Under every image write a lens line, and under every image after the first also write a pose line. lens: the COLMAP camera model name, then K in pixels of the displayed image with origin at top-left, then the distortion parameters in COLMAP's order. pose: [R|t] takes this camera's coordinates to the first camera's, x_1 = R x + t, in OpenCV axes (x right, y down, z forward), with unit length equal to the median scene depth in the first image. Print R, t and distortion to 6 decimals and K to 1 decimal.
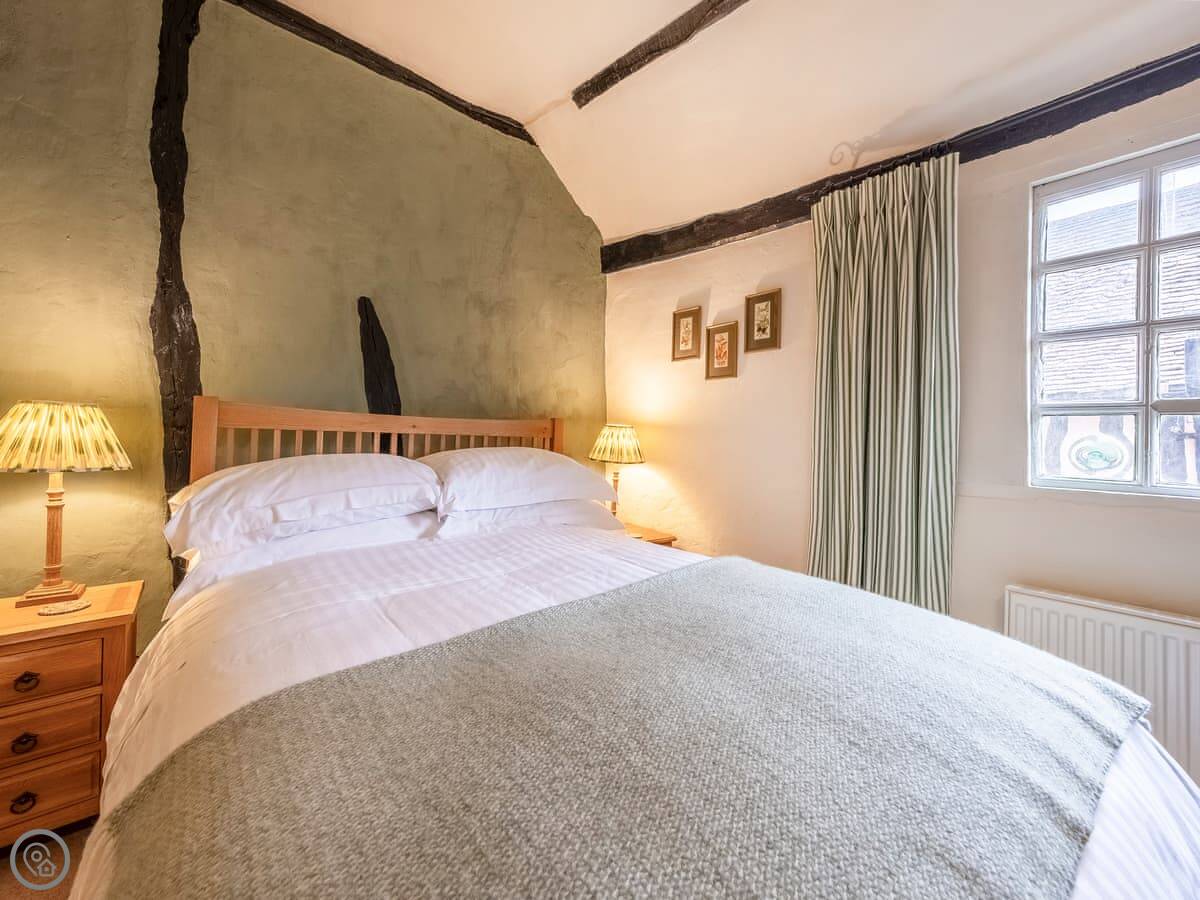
lens RADIAL K [[471.2, 0, 600.5], [0, 471.2, 441.1], [0, 0, 1]] dist [-0.000740, -0.000704]
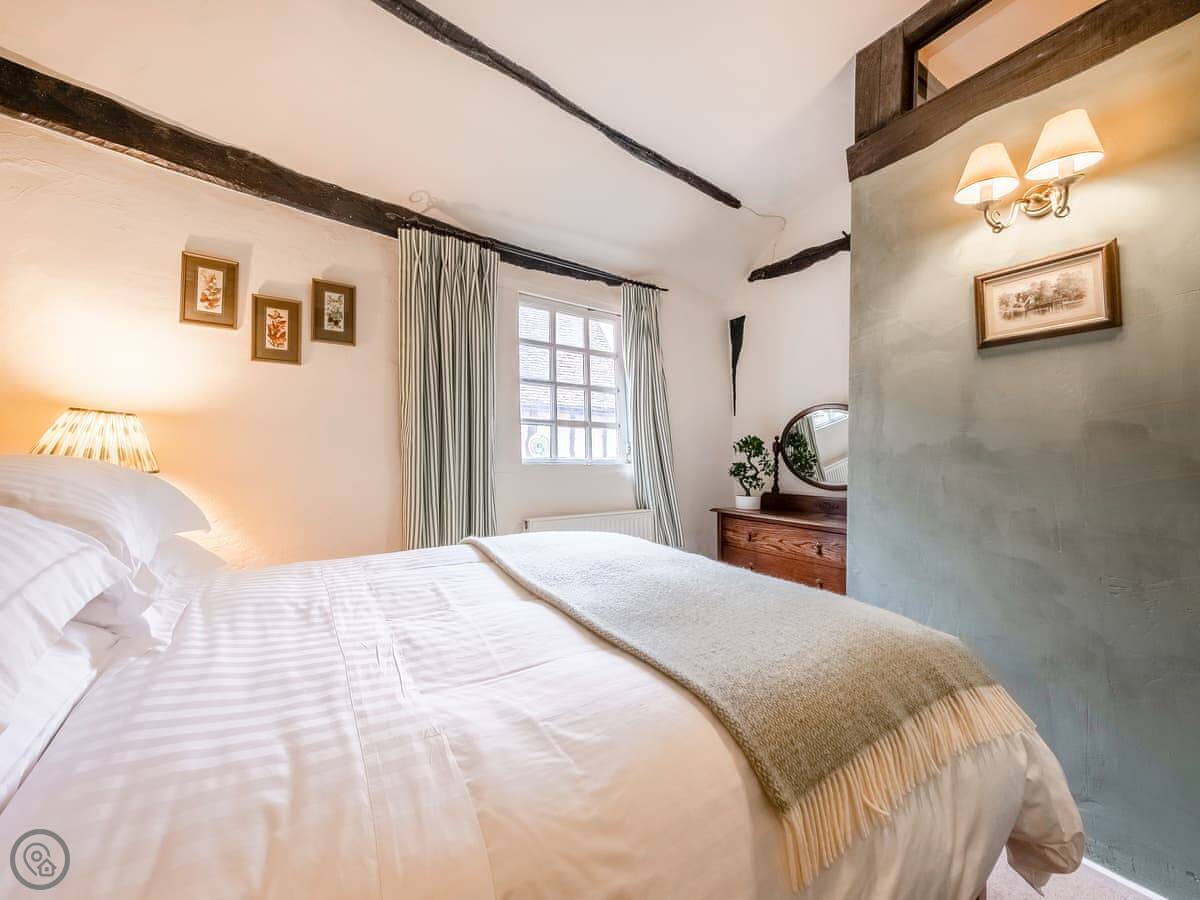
lens RADIAL K [[471.2, 0, 602.8], [0, 471.2, 445.0], [0, 0, 1]] dist [-0.000740, -0.000704]
pose [[0.095926, -0.019689, 0.995194, -0.562985], [-0.012374, 0.999704, 0.020971, -0.011553], [-0.995312, -0.014326, 0.095654, 0.360385]]
